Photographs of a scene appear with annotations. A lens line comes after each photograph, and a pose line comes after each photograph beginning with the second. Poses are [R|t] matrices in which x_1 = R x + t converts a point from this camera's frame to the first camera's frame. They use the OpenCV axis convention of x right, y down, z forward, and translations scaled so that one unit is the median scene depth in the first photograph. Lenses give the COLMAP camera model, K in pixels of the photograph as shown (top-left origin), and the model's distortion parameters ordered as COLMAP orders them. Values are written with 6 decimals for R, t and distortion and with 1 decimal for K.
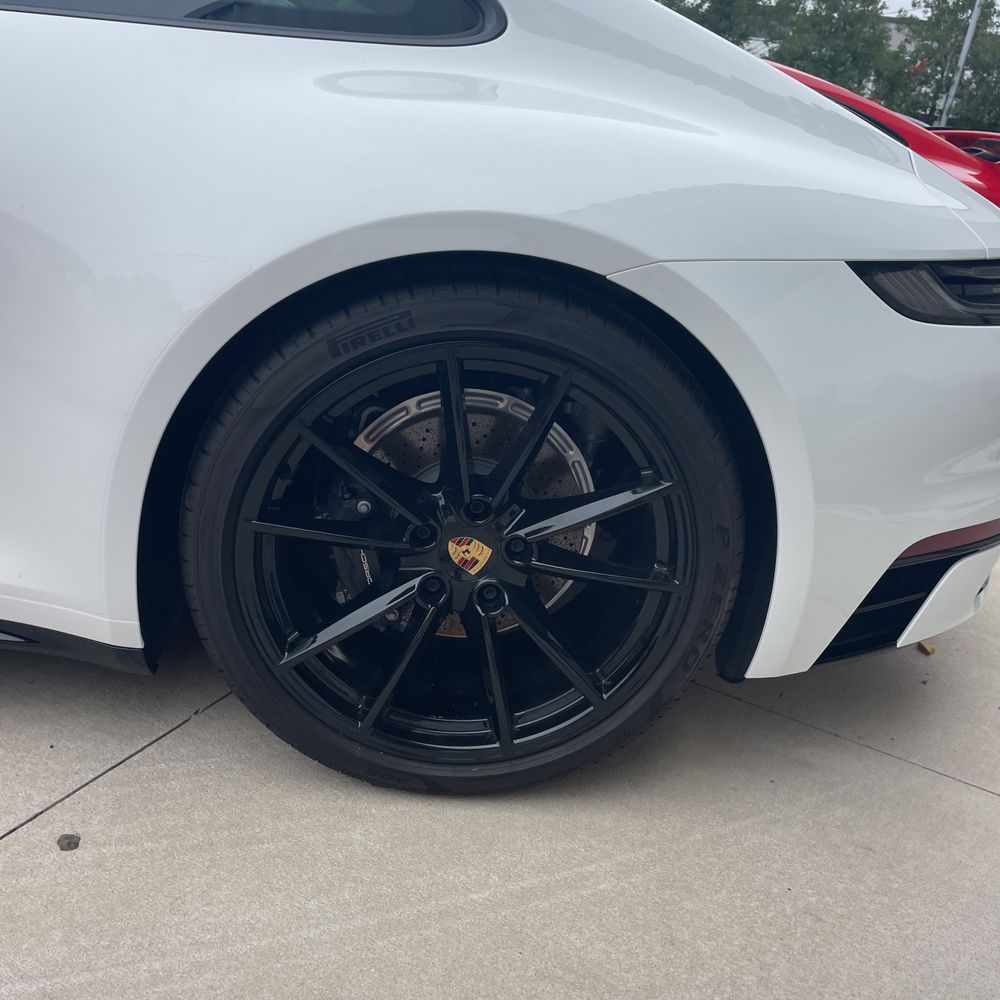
lens RADIAL K [[1020.1, 0, 512.6], [0, 1020.1, 508.9], [0, 0, 1]] dist [0.084841, -0.113430]
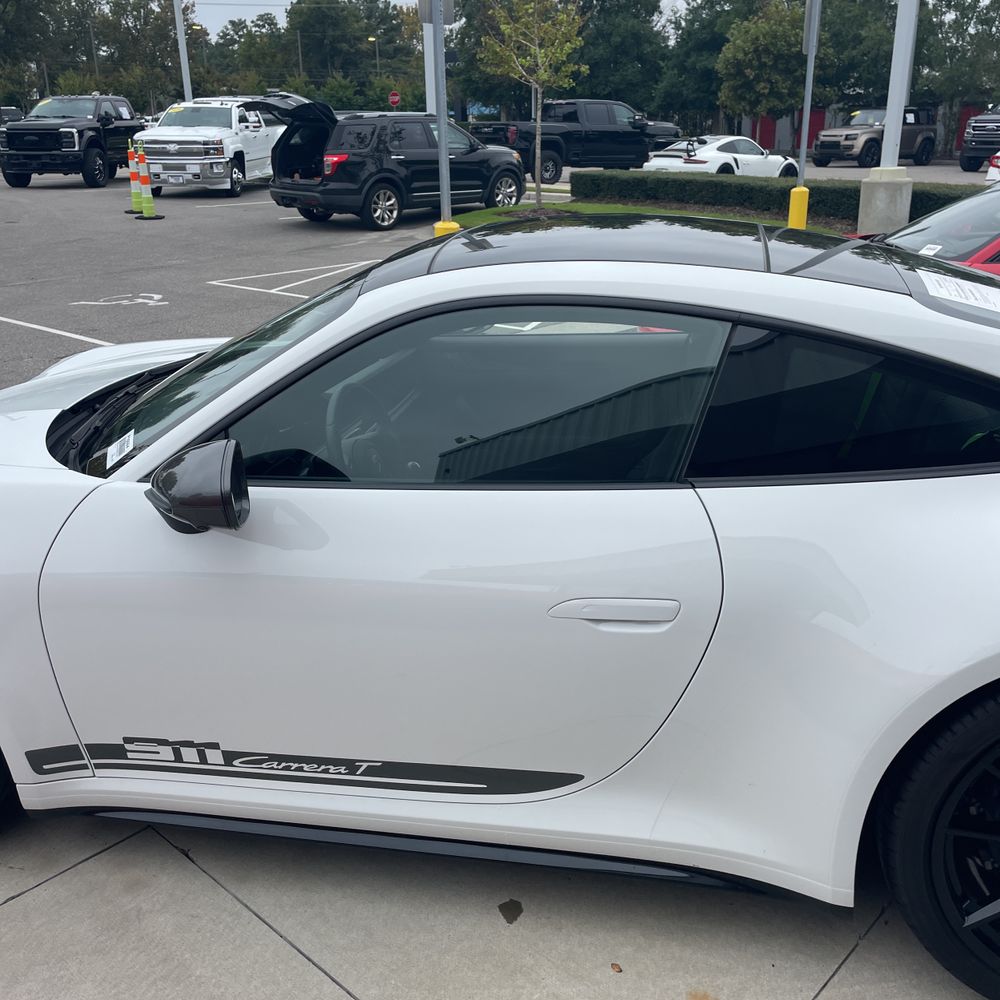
lens RADIAL K [[1019.2, 0, 506.8], [0, 1019.2, 487.3], [0, 0, 1]] dist [0.084225, -0.121962]
pose [[0.947030, -0.065550, -0.314383, -0.324624], [0.044190, 0.996234, -0.074602, -0.343213], [0.318089, 0.056758, 0.946360, -0.496360]]
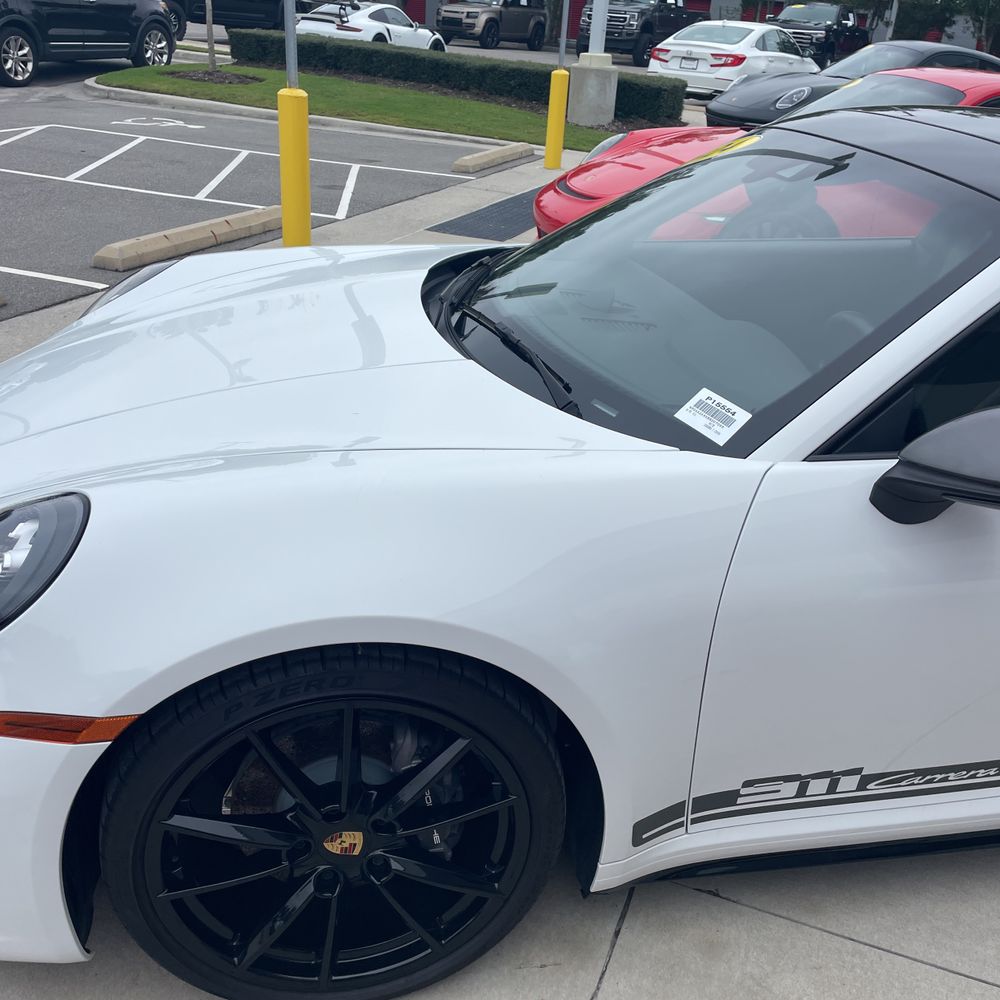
lens RADIAL K [[1020.1, 0, 512.6], [0, 1020.1, 508.9], [0, 0, 1]] dist [0.084841, -0.113430]
pose [[0.990300, -0.124494, 0.061705, -1.733000], [0.118962, 0.989131, 0.086412, -0.576261], [-0.071793, -0.078233, 0.994347, -0.360696]]
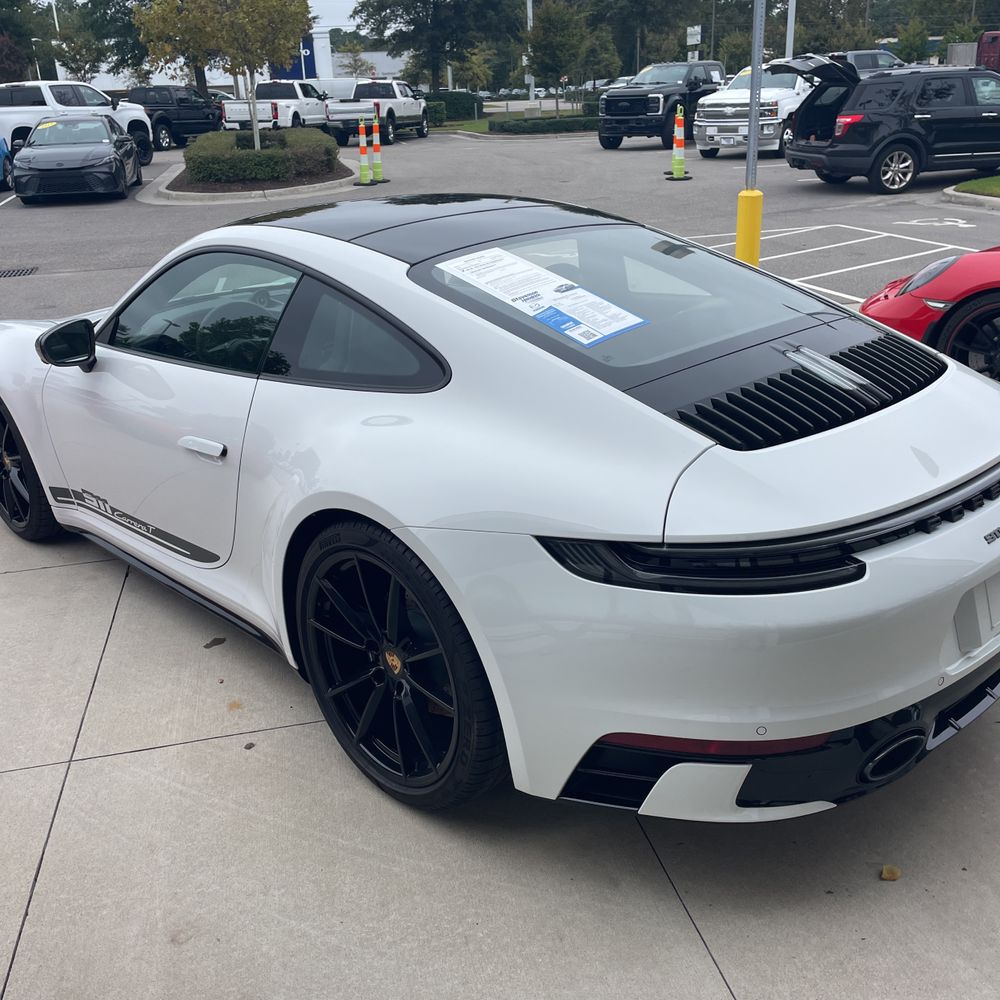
lens RADIAL K [[1014.9, 0, 485.7], [0, 1014.9, 499.6], [0, 0, 1]] dist [0.083774, -0.105133]
pose [[0.612868, 0.113444, -0.781999, 1.448461], [-0.167346, 0.985827, 0.011860, -0.291101], [0.772261, 0.123596, 0.623167, -0.037228]]
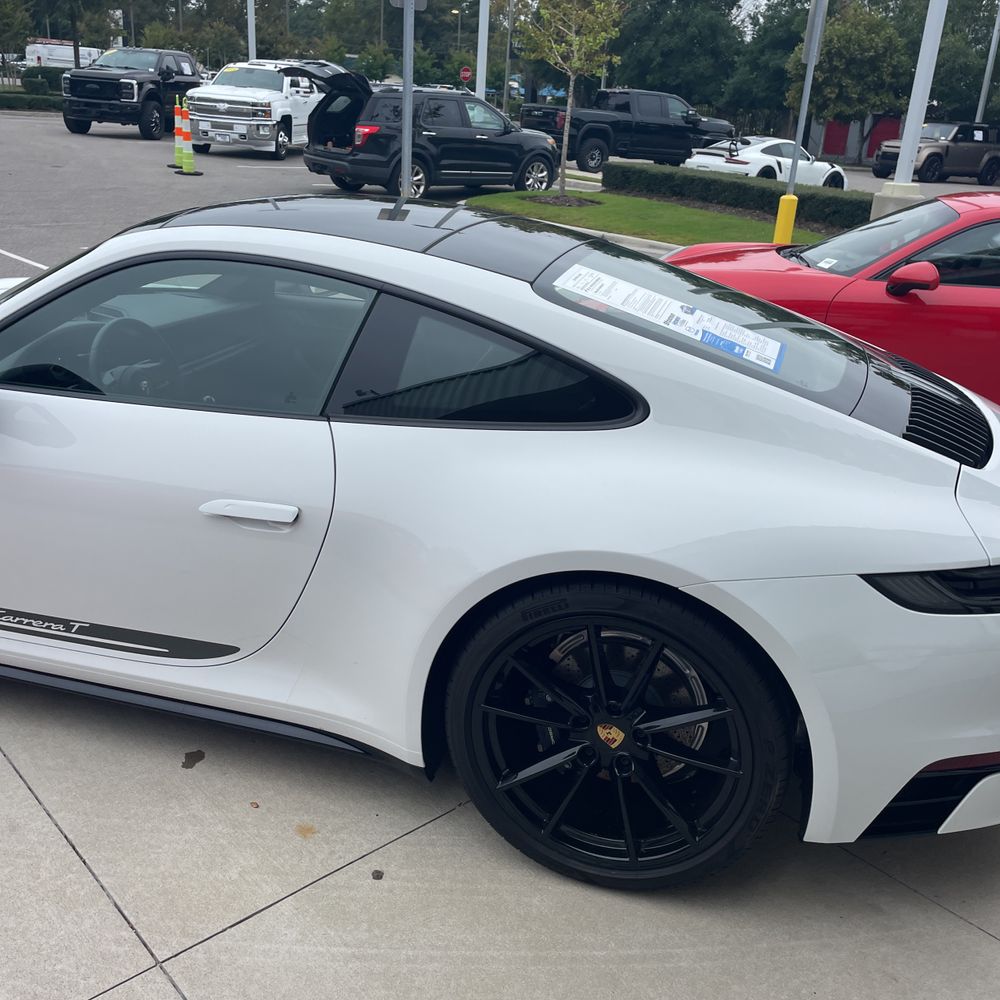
lens RADIAL K [[1022.4, 0, 492.7], [0, 1022.4, 503.8], [0, 0, 1]] dist [0.084797, -0.121441]
pose [[0.928669, 0.038146, -0.368944, 0.368126], [-0.058860, 0.997249, -0.045049, -0.235331], [0.366210, 0.063552, 0.928359, -0.589684]]
